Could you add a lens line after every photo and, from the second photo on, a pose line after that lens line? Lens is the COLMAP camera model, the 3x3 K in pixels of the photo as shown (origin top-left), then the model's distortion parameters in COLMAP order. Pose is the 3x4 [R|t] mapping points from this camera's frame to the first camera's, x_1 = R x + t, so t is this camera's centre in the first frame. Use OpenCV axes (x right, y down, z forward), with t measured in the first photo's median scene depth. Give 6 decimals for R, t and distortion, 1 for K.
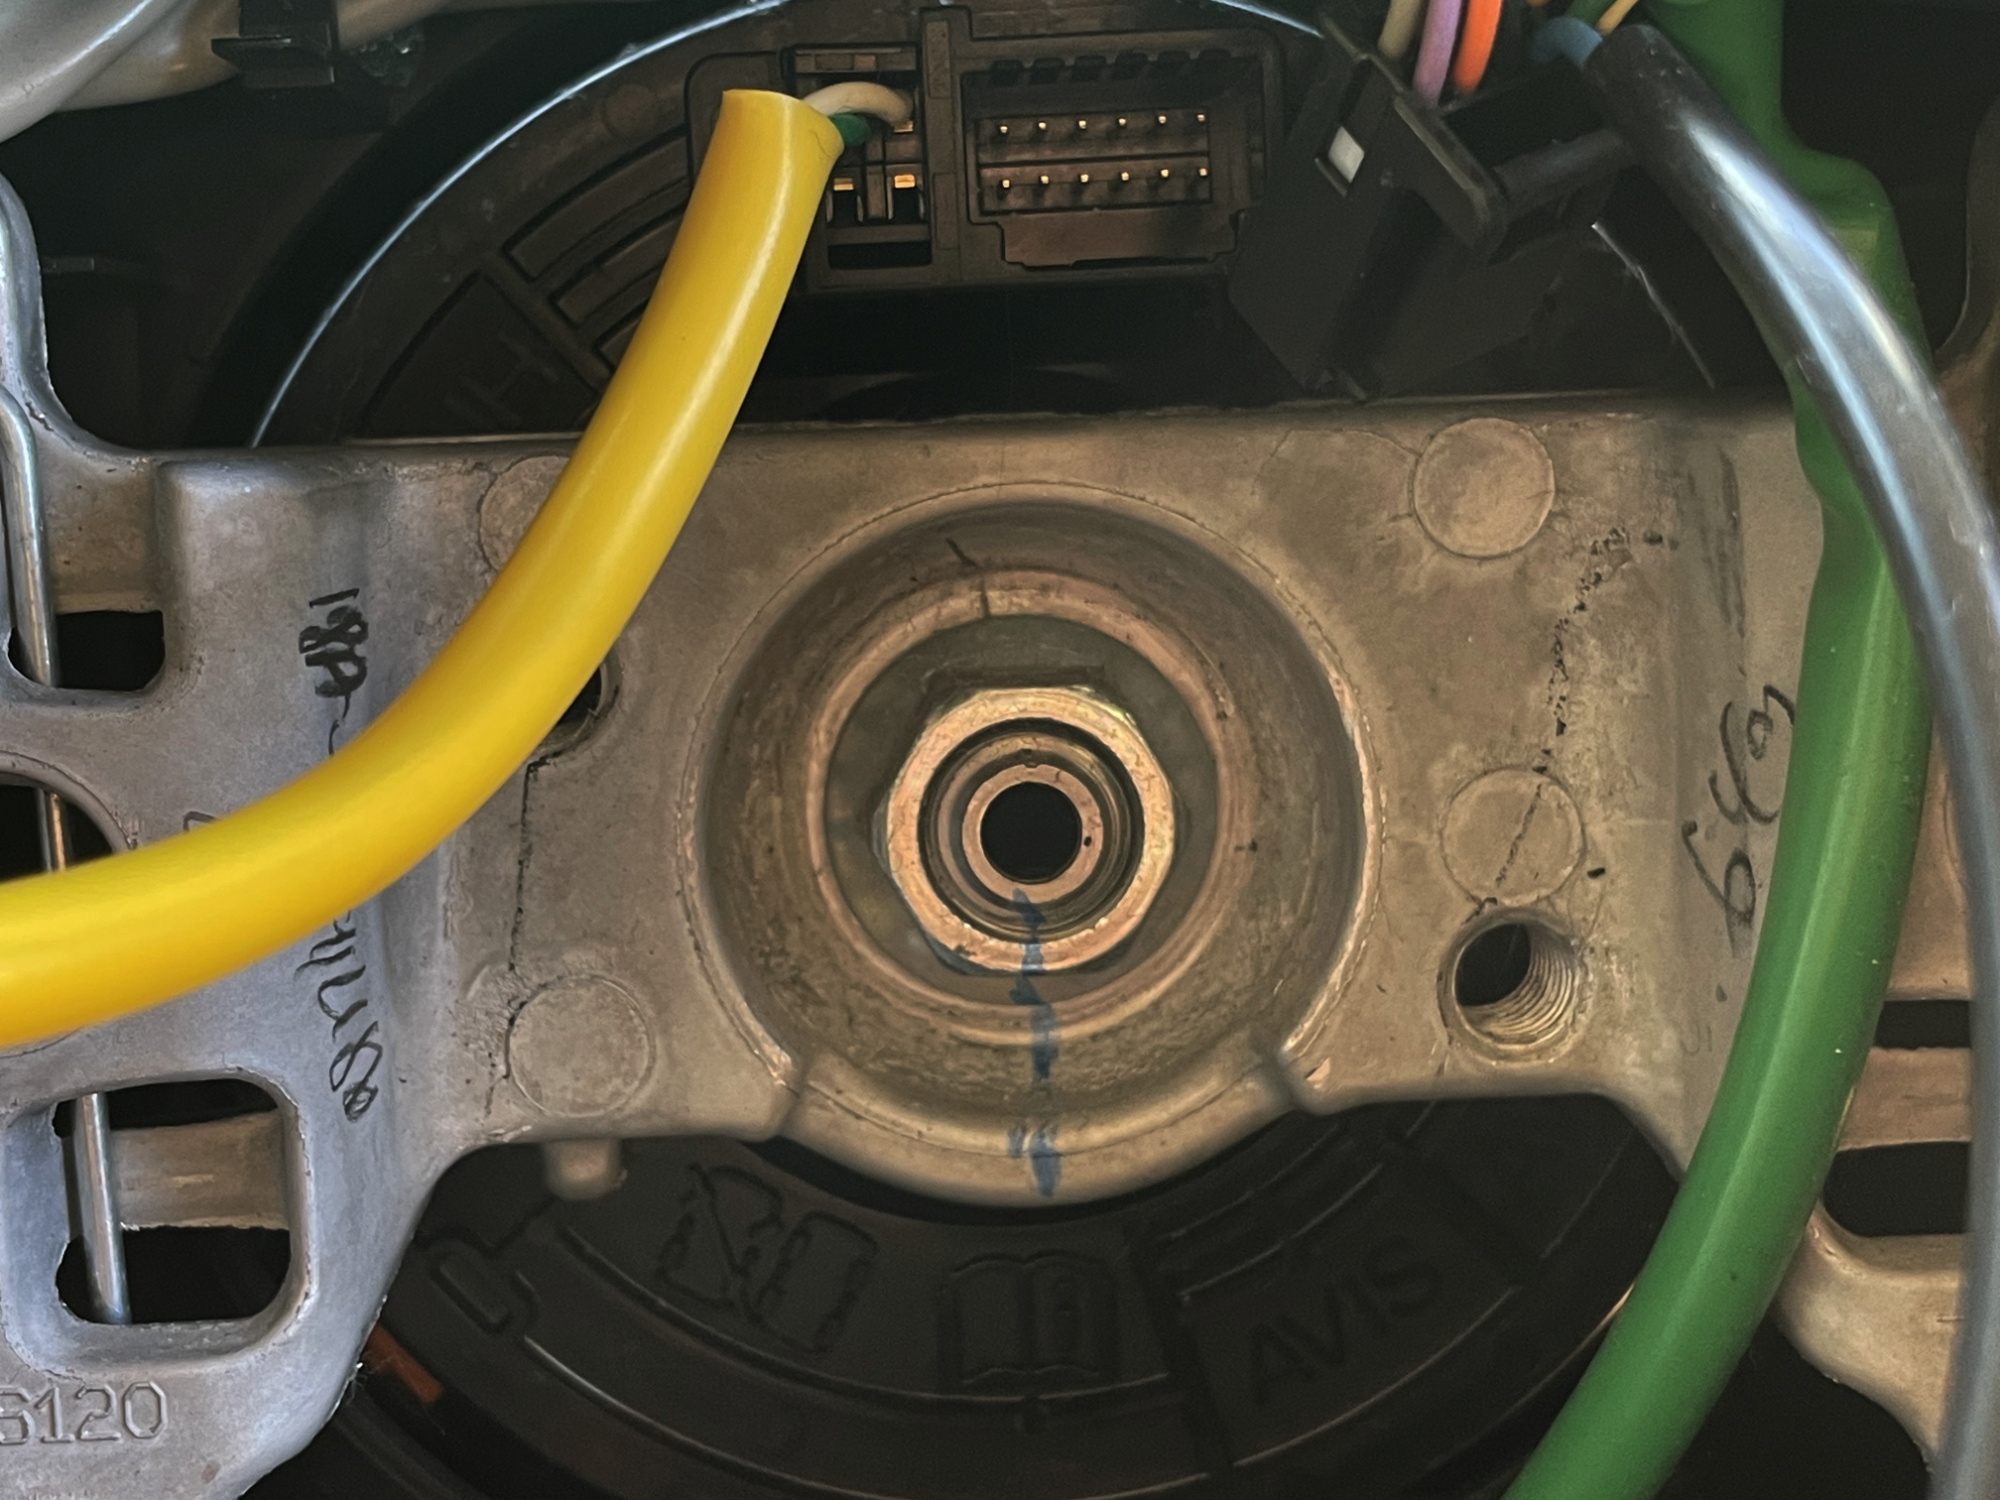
lens RADIAL K [[3080.6, 0, 956.4], [0, 3080.6, 742.9], [0, 0, 1]] dist [0.155403, -0.678822]
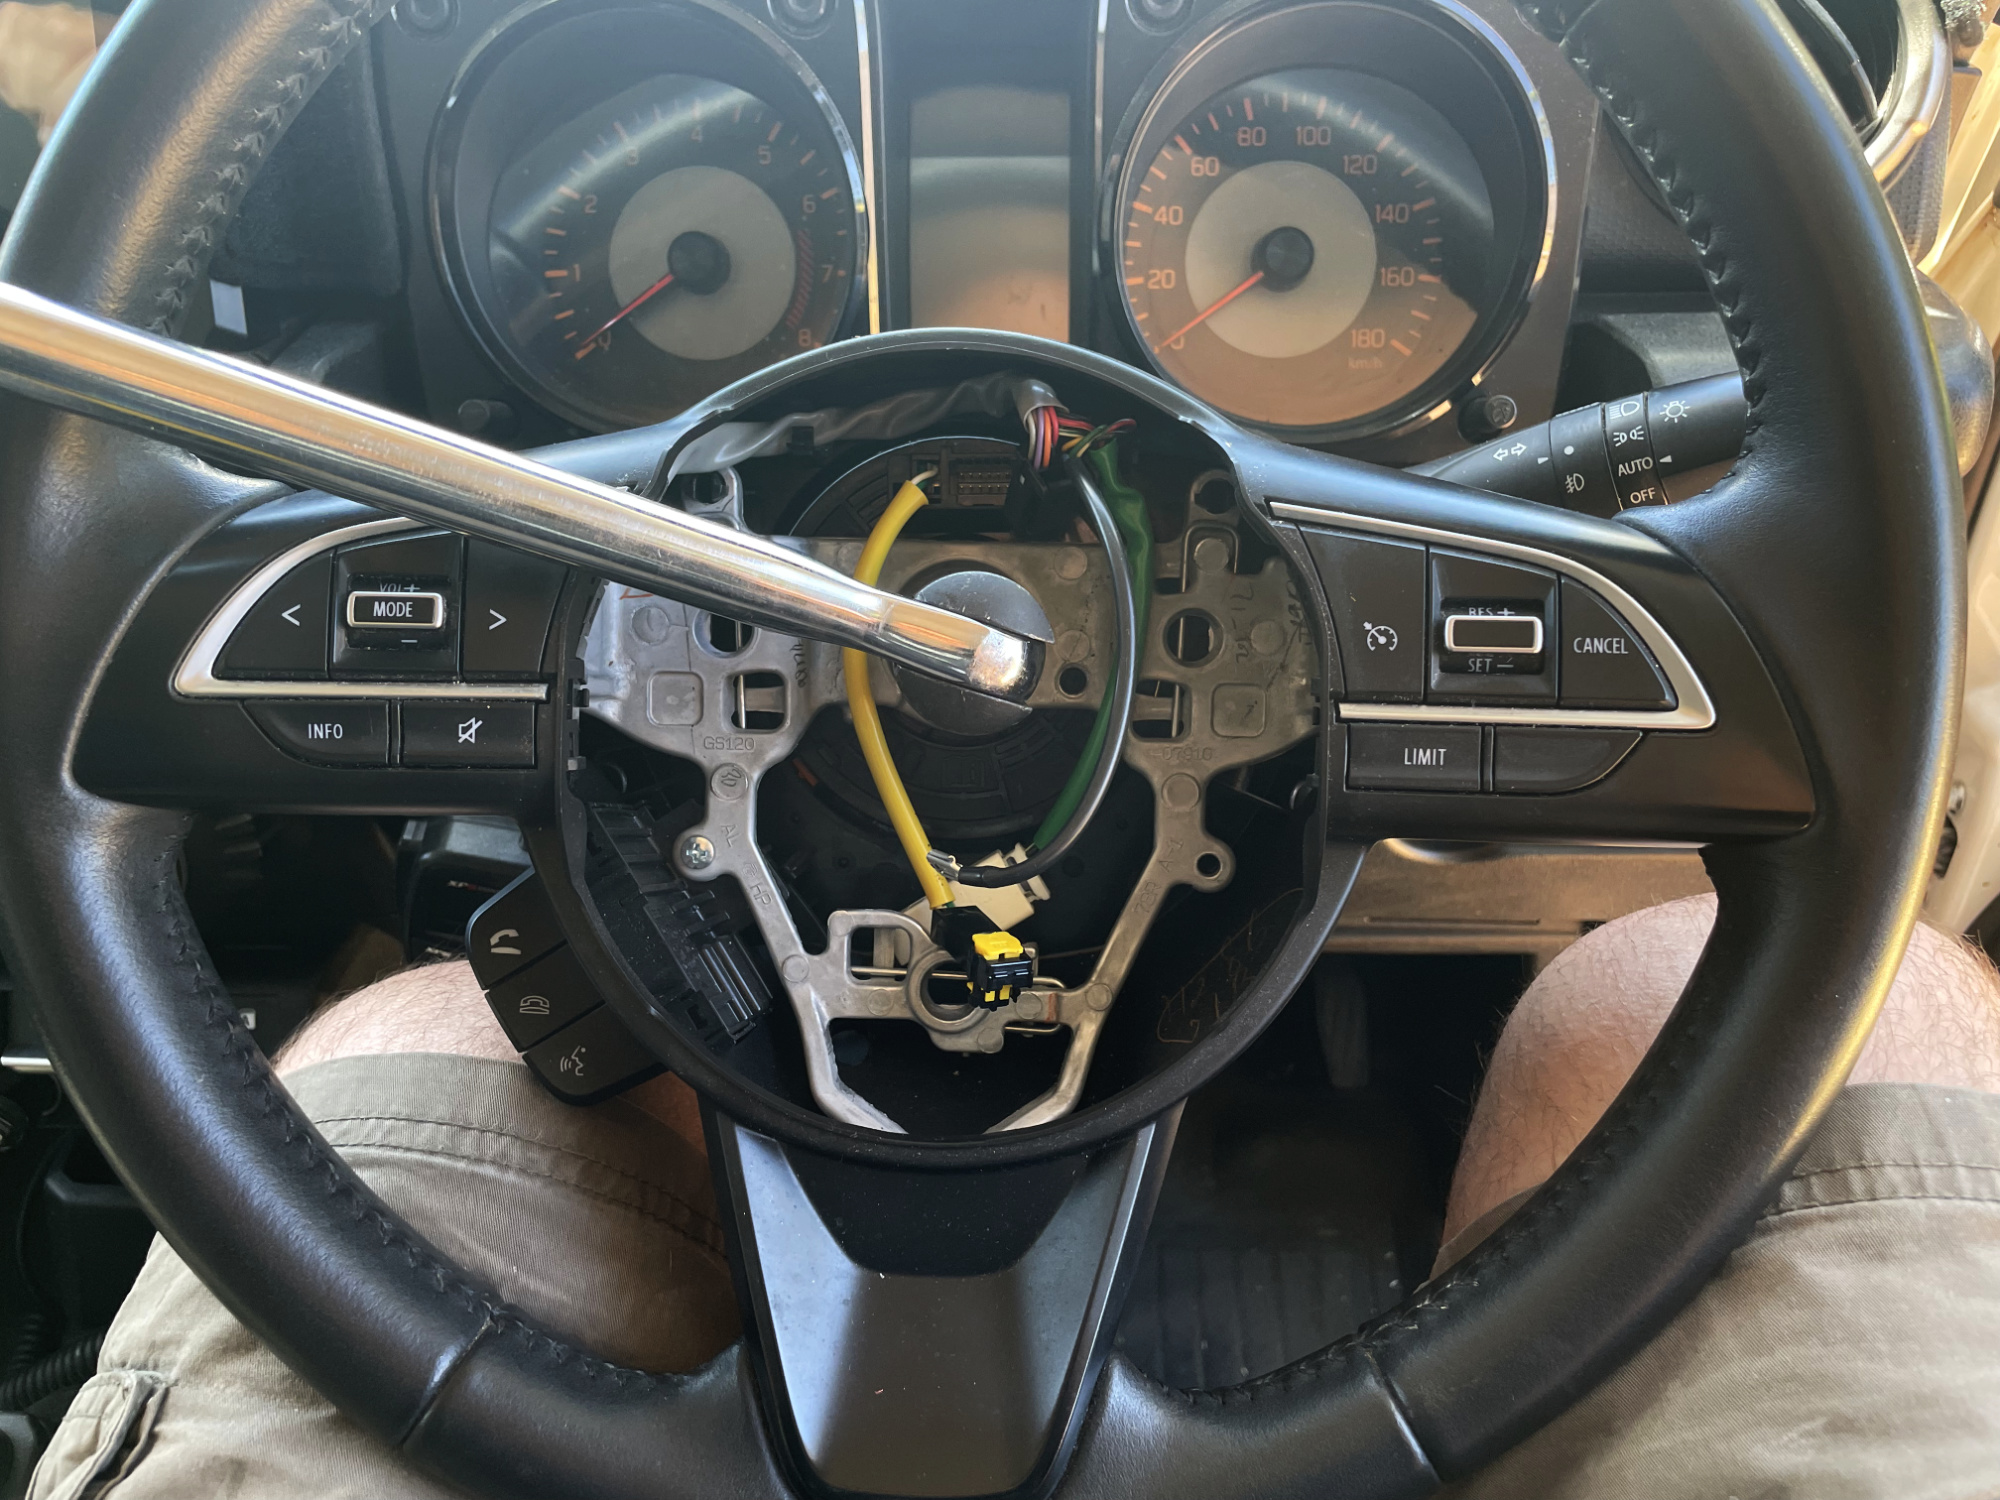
lens RADIAL K [[1542.5, 0, 1000.0], [0, 1542.5, 750.0], [0, 0, 1]] dist [0.029143, -0.073049]
pose [[0.996114, 0.064902, -0.059531, 0.215604], [-0.067286, 0.996973, -0.038951, 0.263418], [0.056822, 0.042805, 0.997466, -1.115026]]
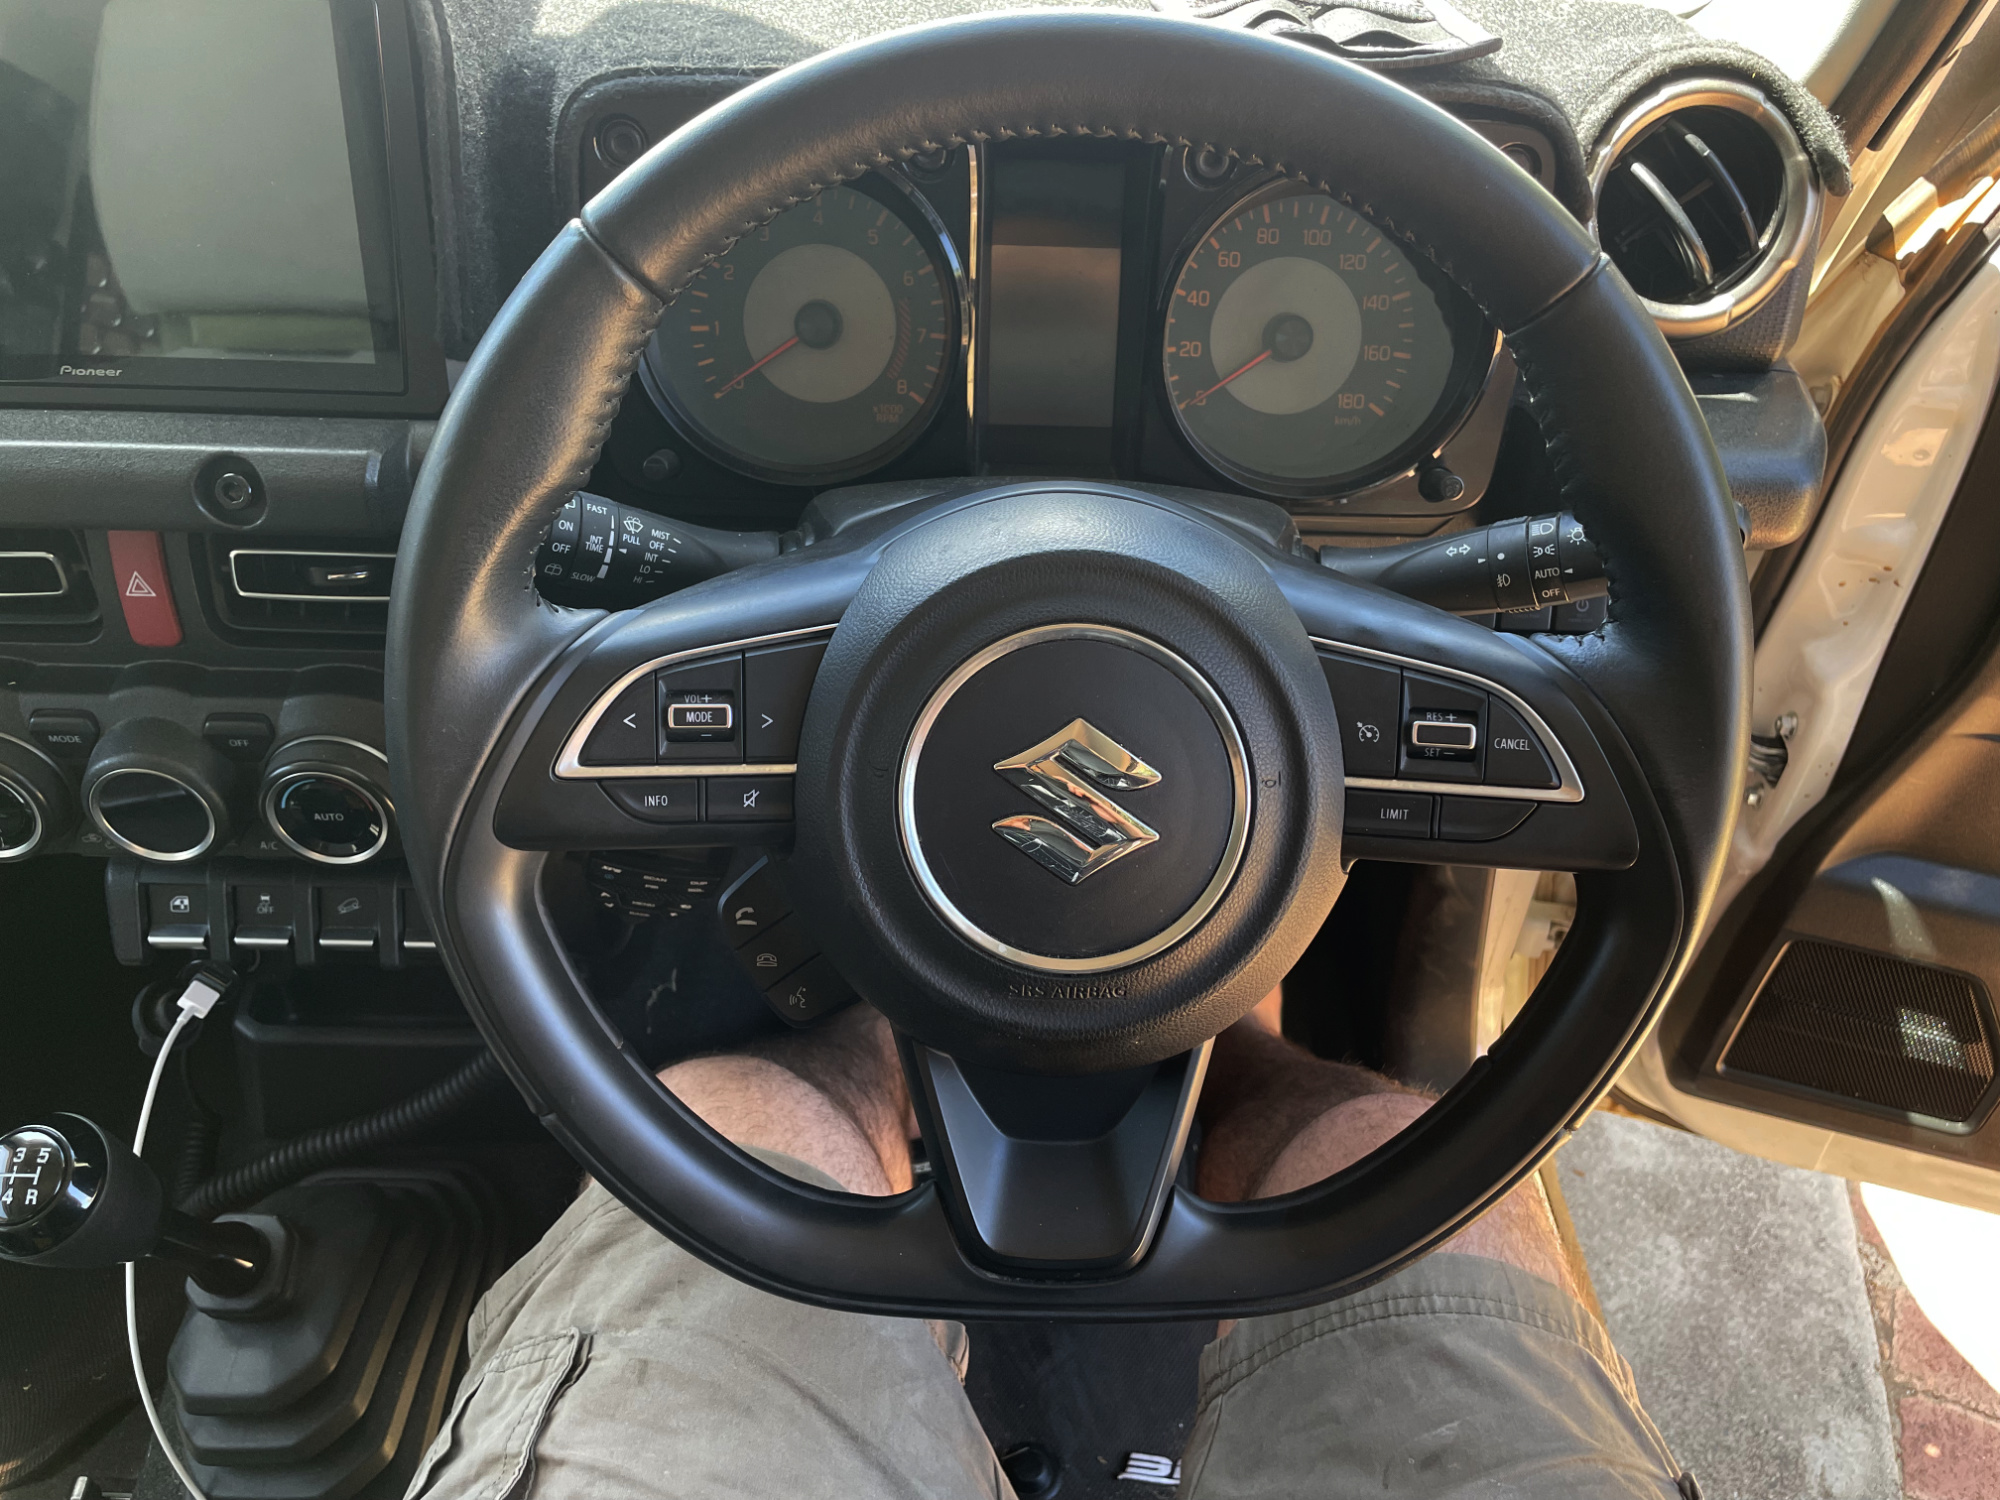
lens RADIAL K [[1583.7, 0, 1000.0], [0, 1583.7, 750.0], [0, 0, 1]] dist [0.054396, -0.144622]
pose [[0.997470, 0.070464, 0.009431, -0.098381], [-0.071090, 0.989800, 0.123461, -0.202056], [-0.000635, -0.123819, 0.992305, -1.978096]]
